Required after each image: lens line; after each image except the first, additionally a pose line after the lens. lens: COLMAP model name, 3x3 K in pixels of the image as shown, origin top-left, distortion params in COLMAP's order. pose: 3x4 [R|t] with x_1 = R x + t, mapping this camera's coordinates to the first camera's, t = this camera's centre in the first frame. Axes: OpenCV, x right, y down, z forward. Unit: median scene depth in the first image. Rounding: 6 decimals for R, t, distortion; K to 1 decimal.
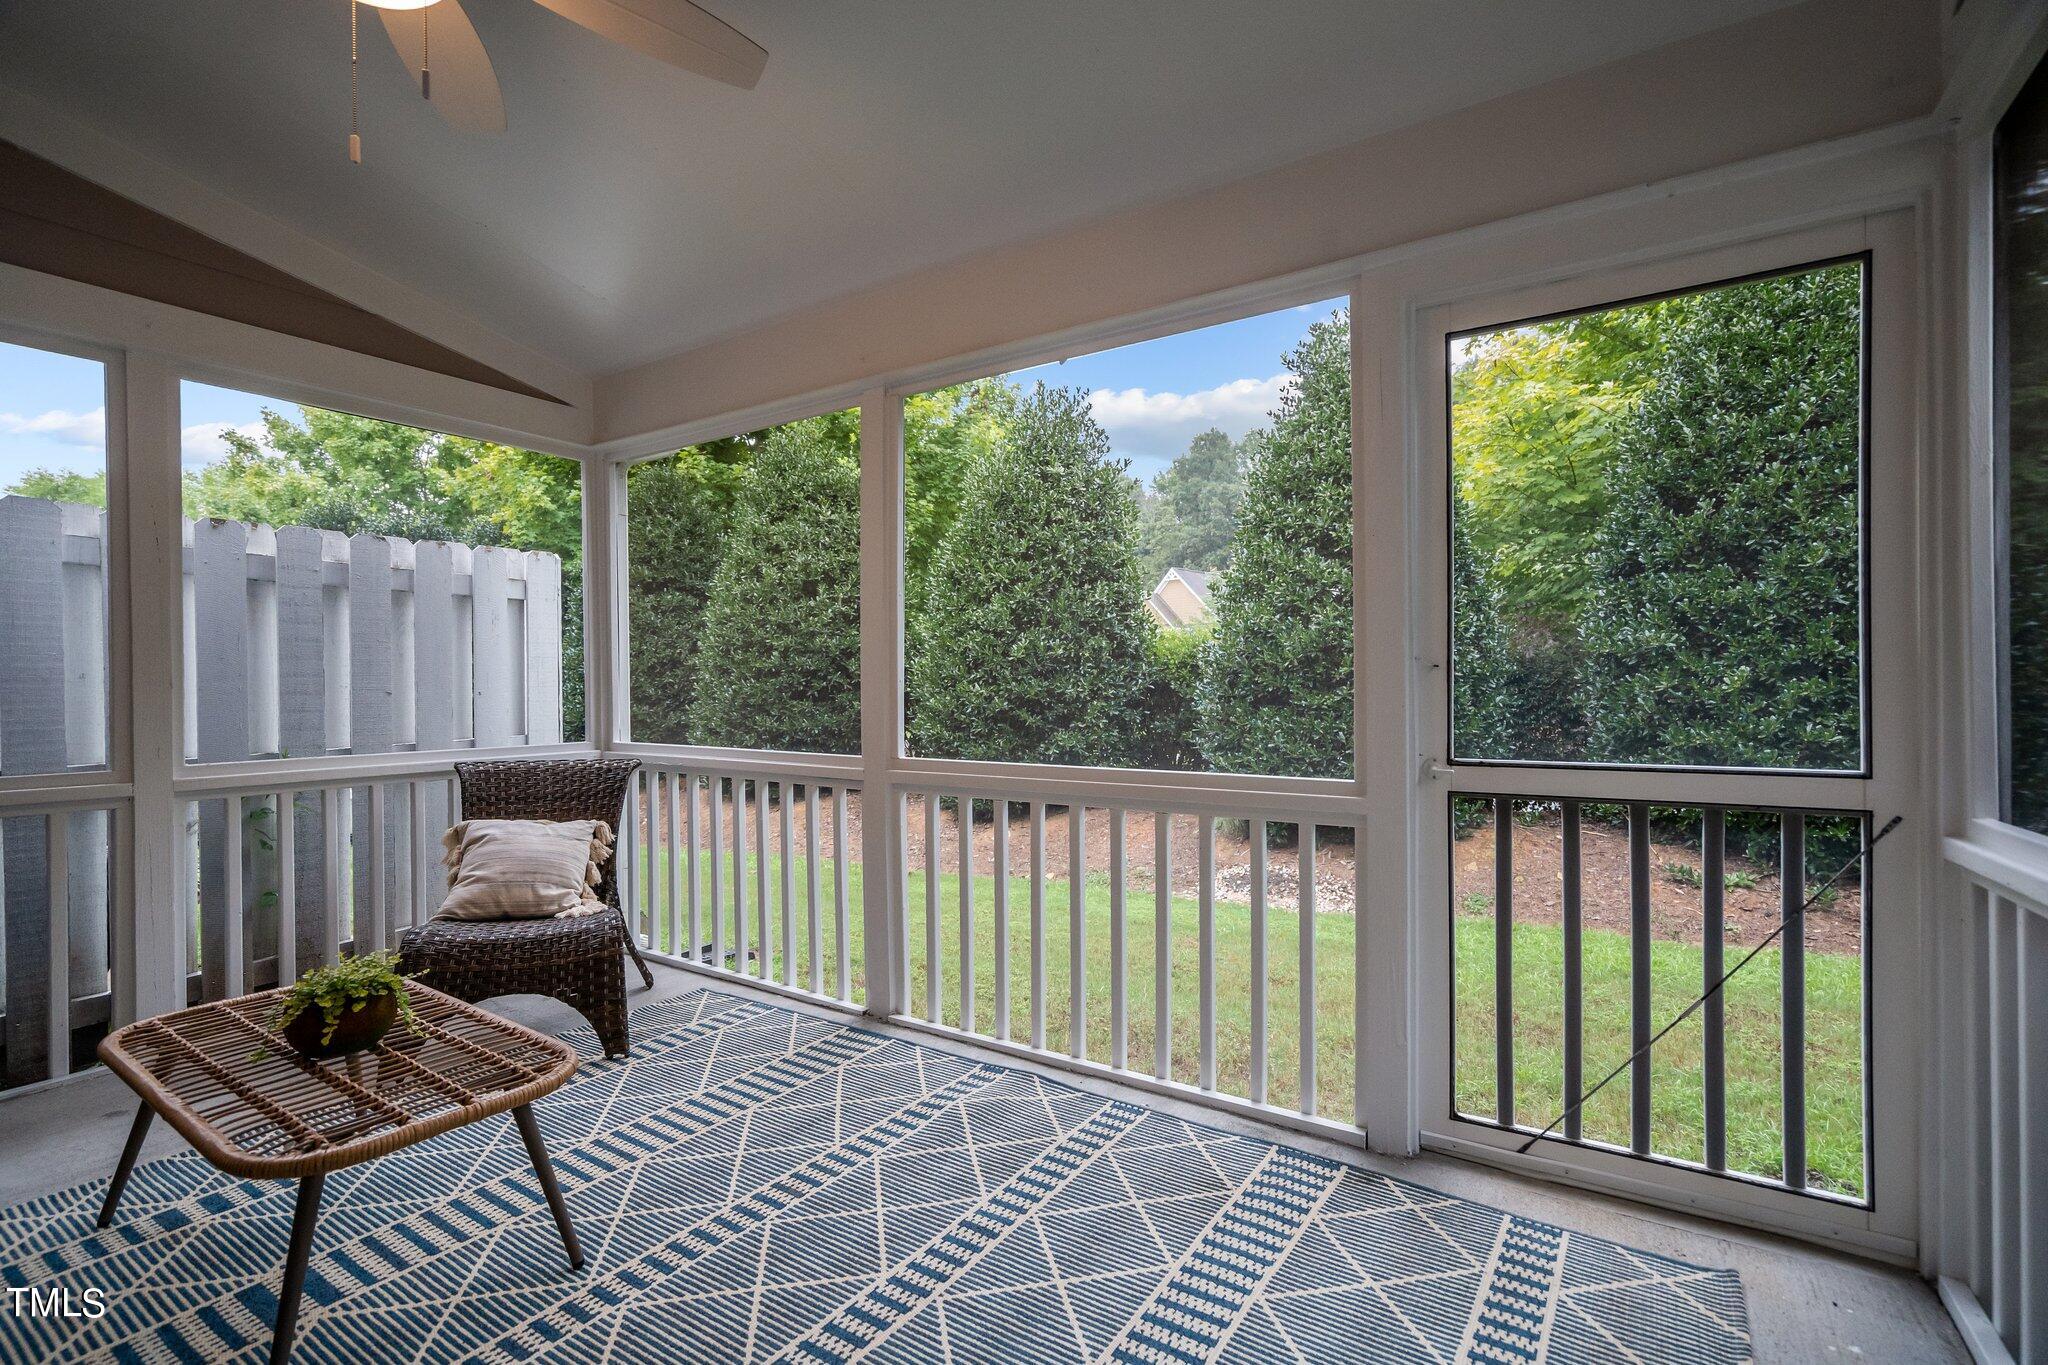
lens RADIAL K [[938.7, 0, 1024.0], [0, 938.7, 682.5], [0, 0, 1]] dist [-0.000274, -0.000079]
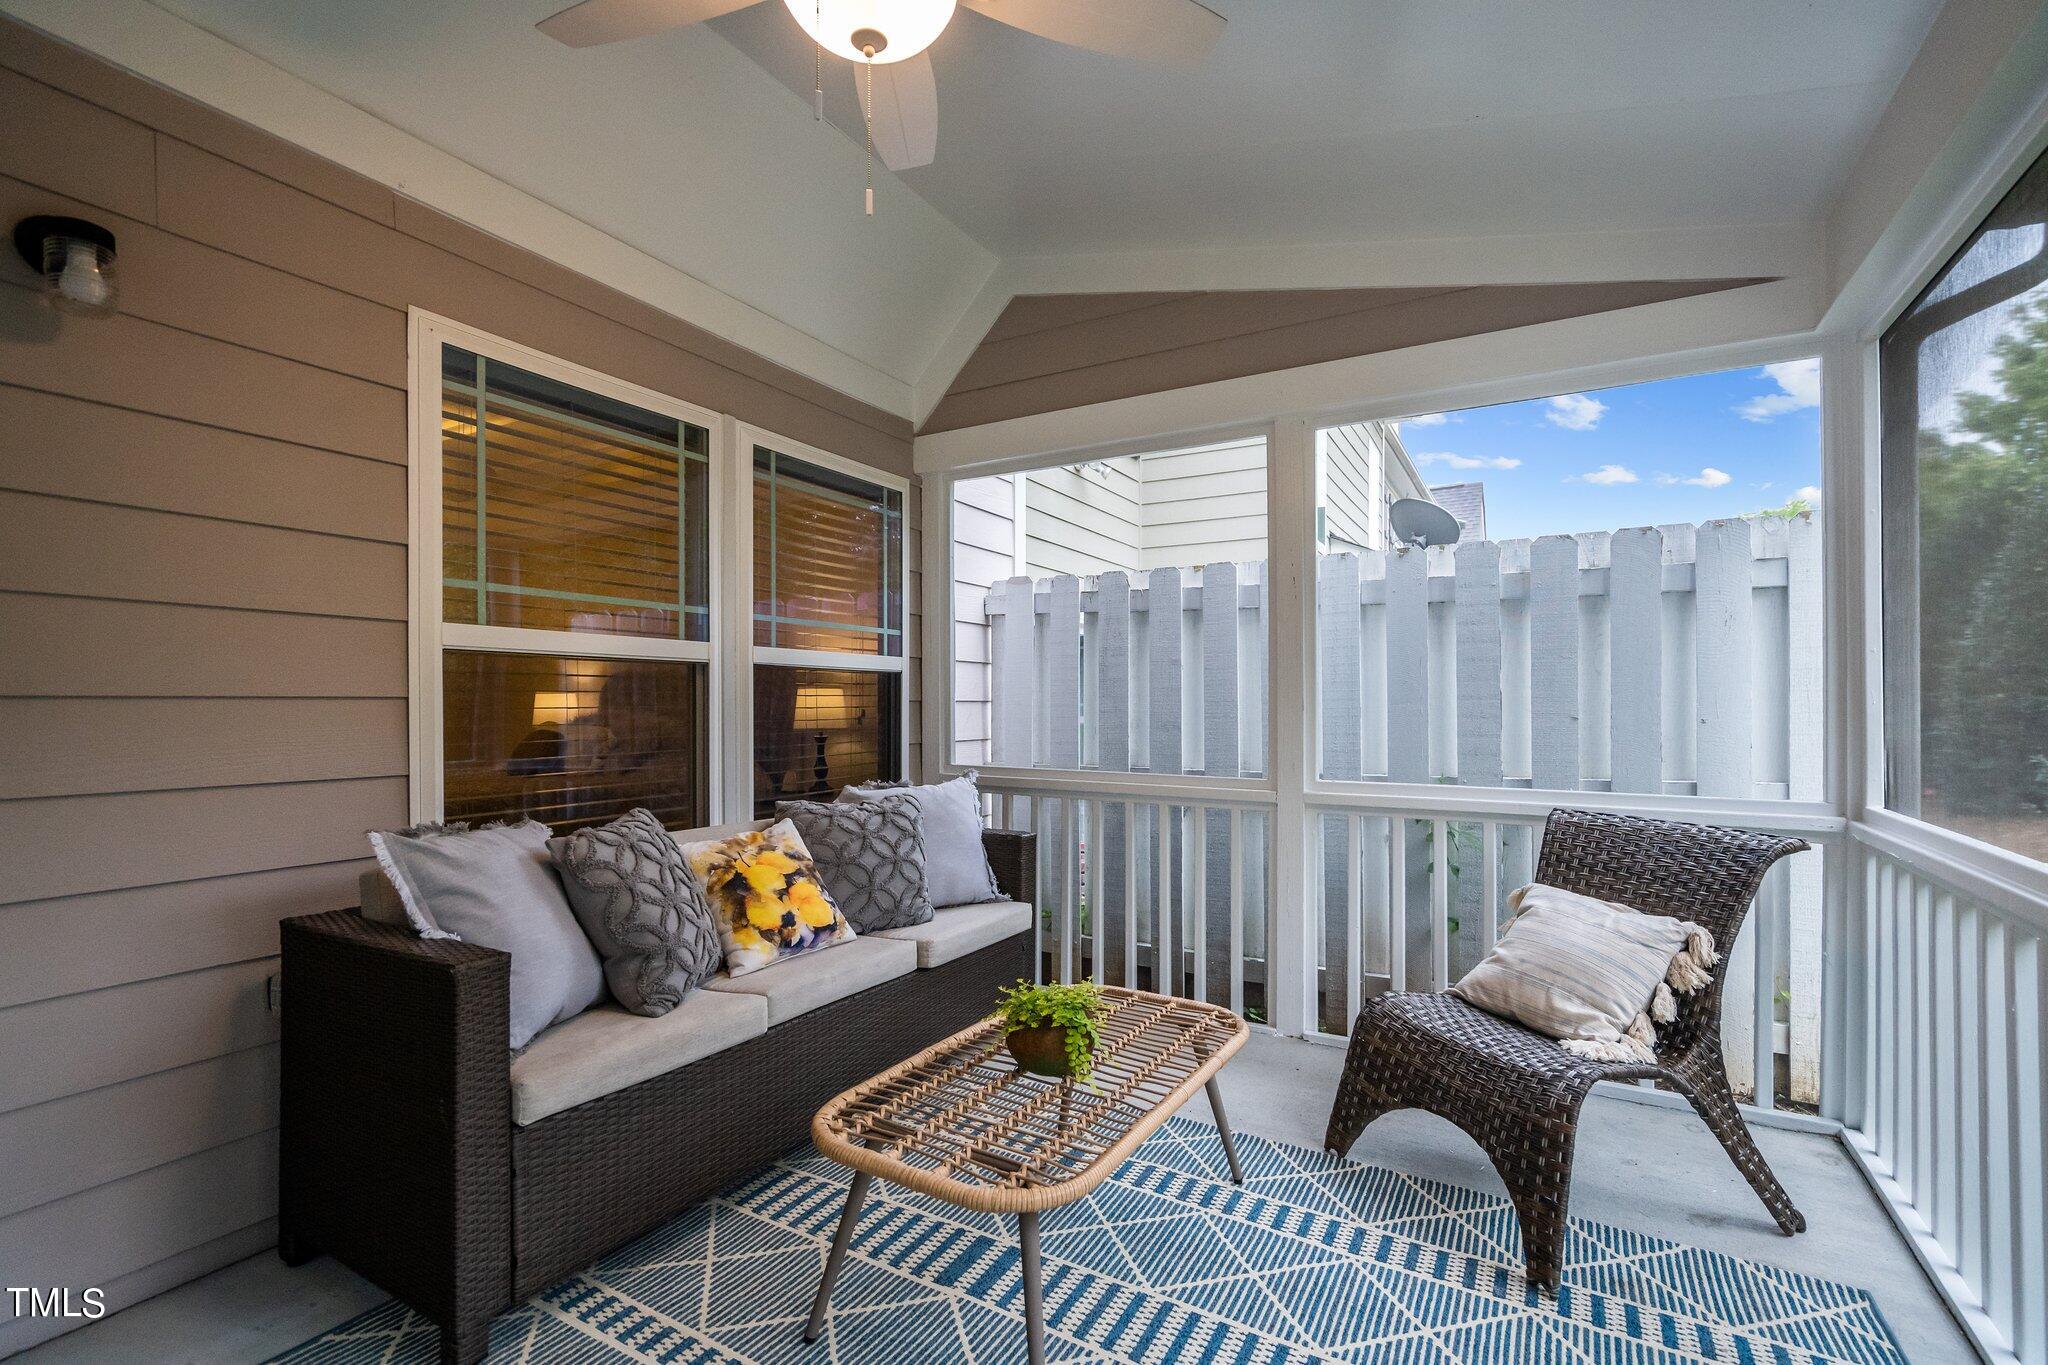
lens RADIAL K [[935.6, 0, 1022.7], [0, 935.6, 711.8], [0, 0, 1]] dist [0.000950, 0.000234]
pose [[0.051883, 0.012837, -0.998571, 0.169655], [-0.004467, 0.999910, 0.012622, -0.003960], [0.998643, 0.003805, 0.051935, 0.554718]]
